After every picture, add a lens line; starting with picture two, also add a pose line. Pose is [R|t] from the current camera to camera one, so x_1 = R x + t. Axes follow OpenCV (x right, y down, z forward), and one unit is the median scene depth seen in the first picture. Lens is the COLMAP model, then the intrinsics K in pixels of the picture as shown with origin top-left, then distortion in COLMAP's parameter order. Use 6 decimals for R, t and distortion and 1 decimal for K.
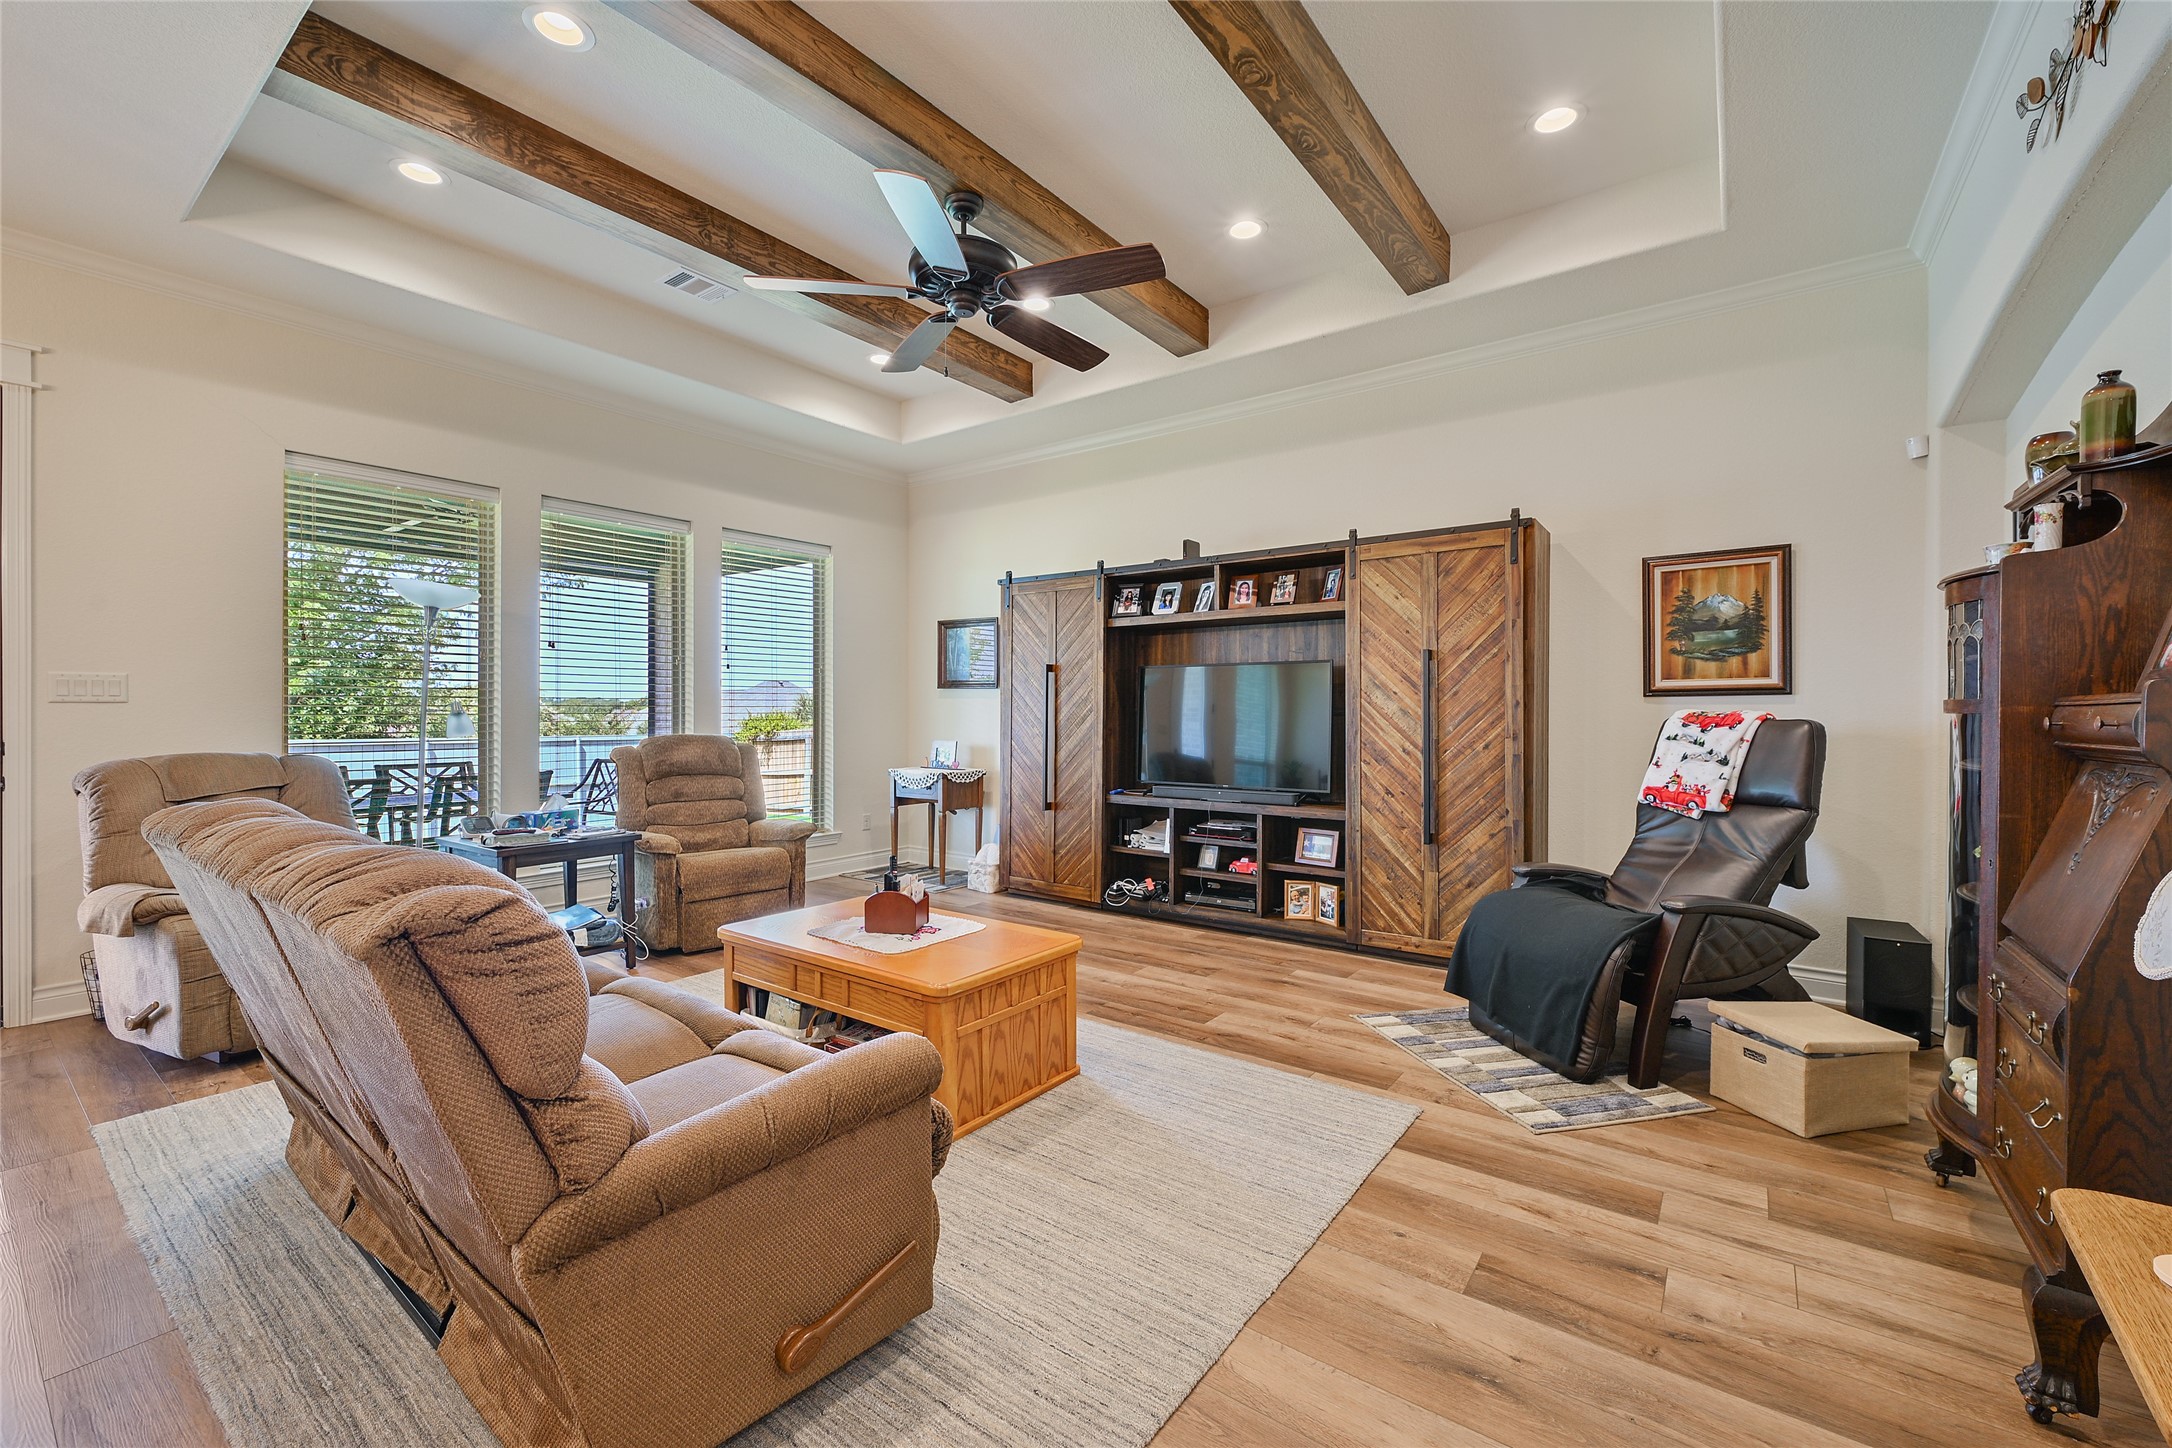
lens RADIAL K [[892.0, 0, 1083.8], [0, 892.0, 716.2], [0, 0, 1]] dist [-0.000887, -0.000059]
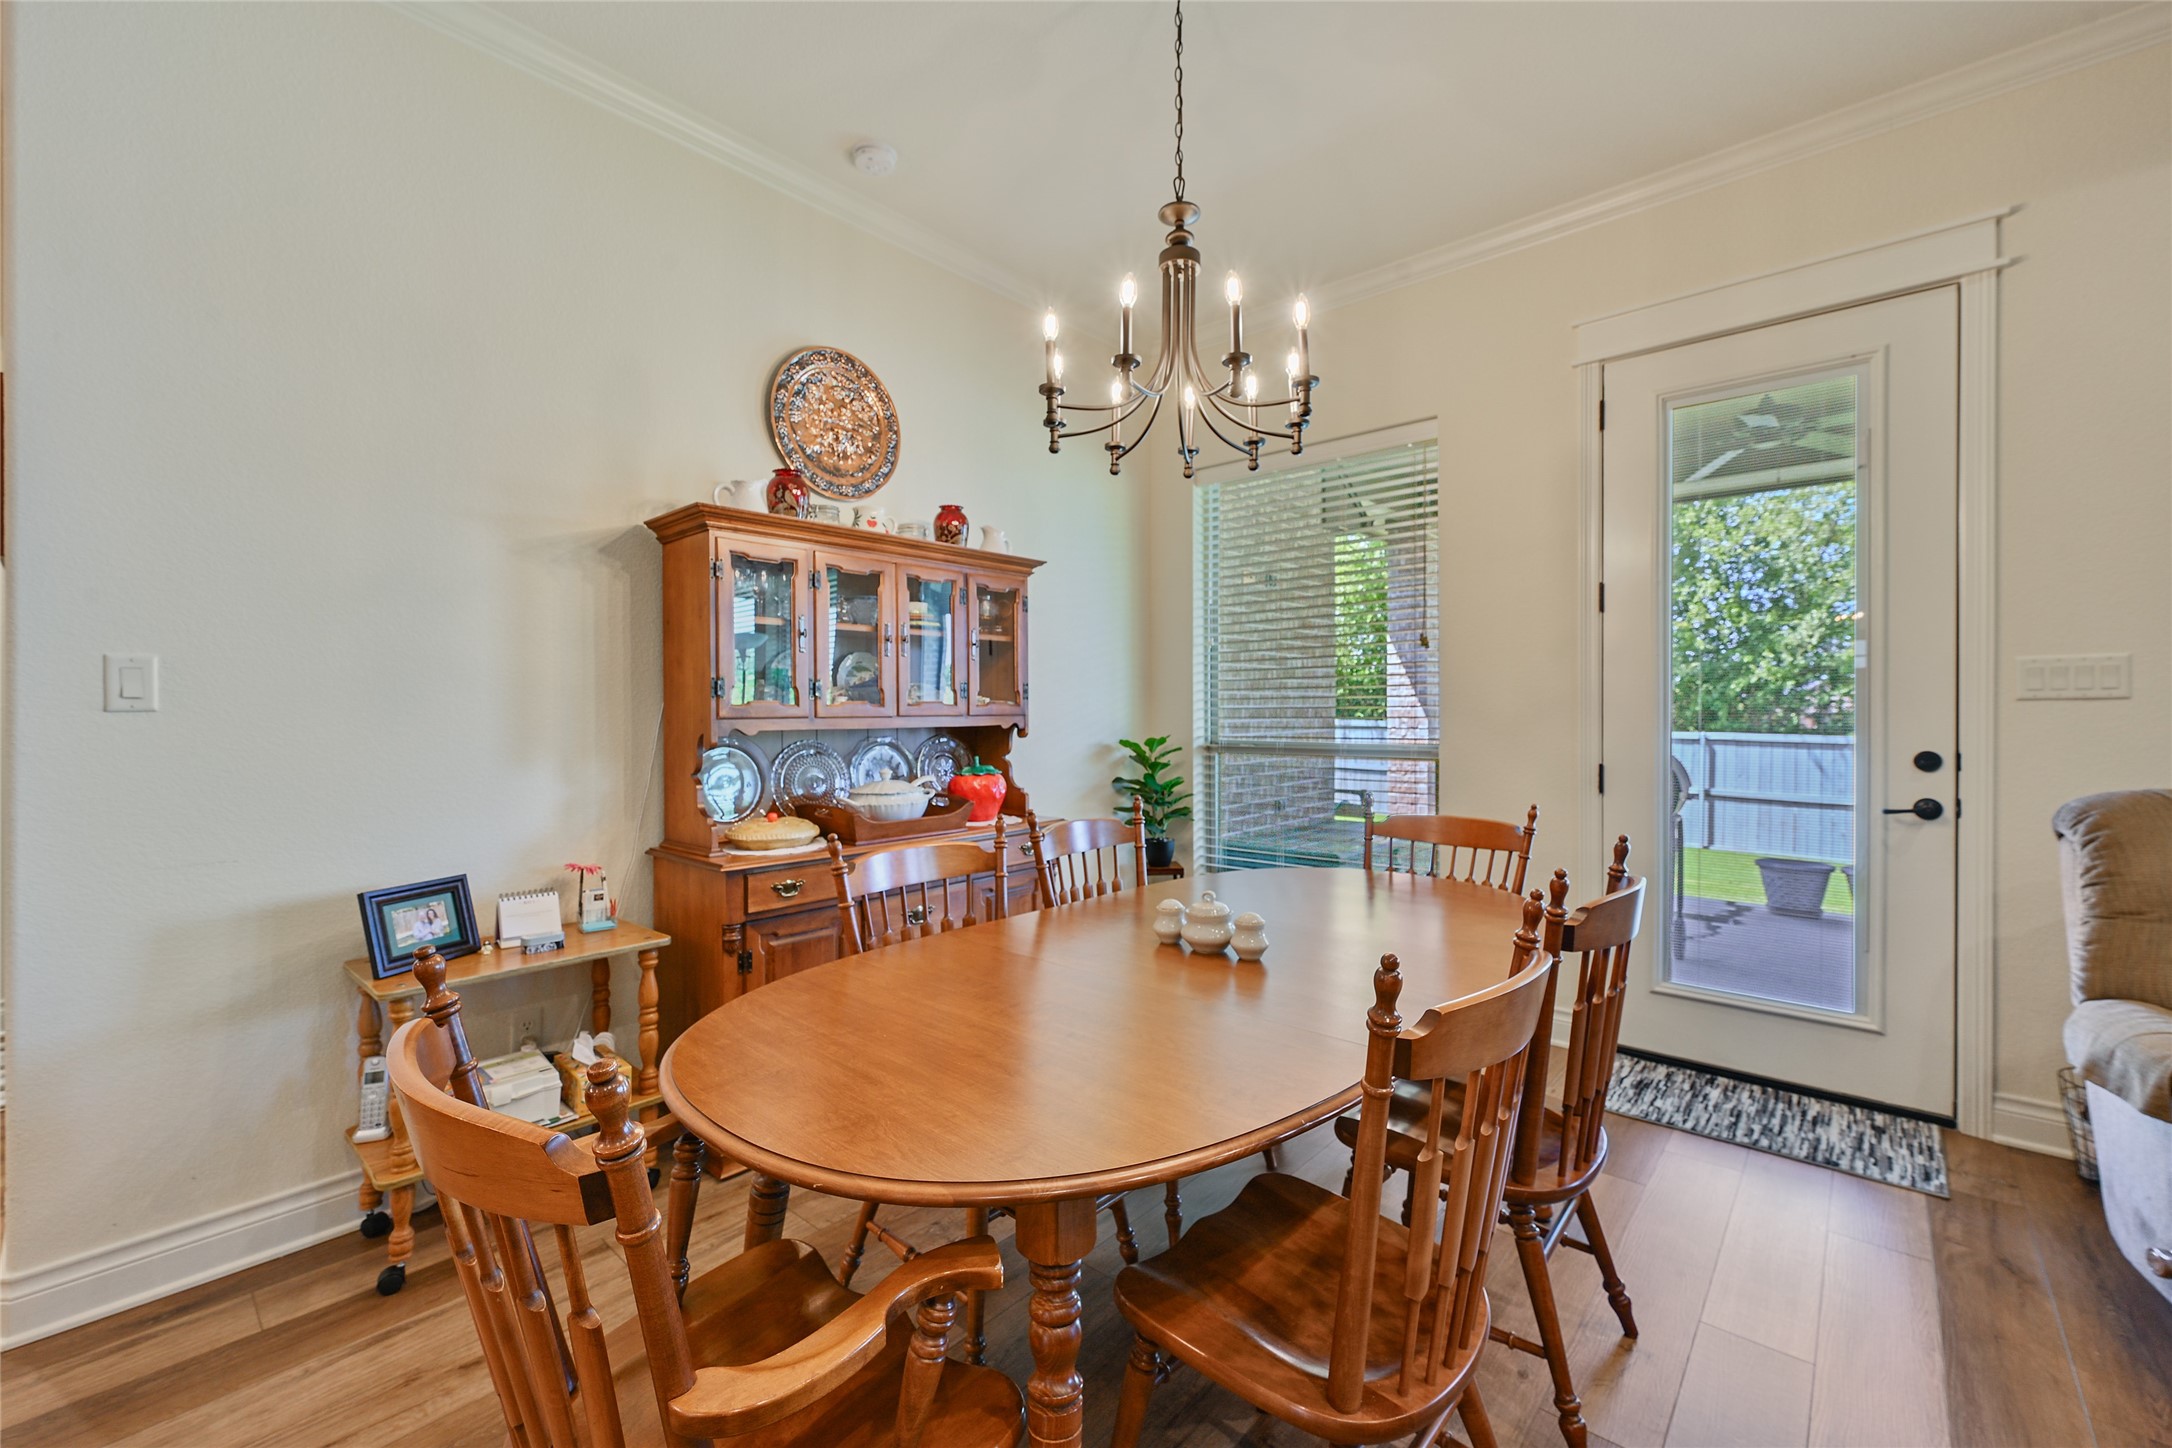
lens RADIAL K [[892.0, 0, 1081.7], [0, 892.0, 717.7], [0, 0, 1]] dist [-0.000887, -0.000059]
pose [[-0.084580, 0.006168, -0.996398, -0.388919], [0.001331, 0.999981, 0.006077, -0.006710], [0.996416, -0.000812, -0.084587, 0.315147]]
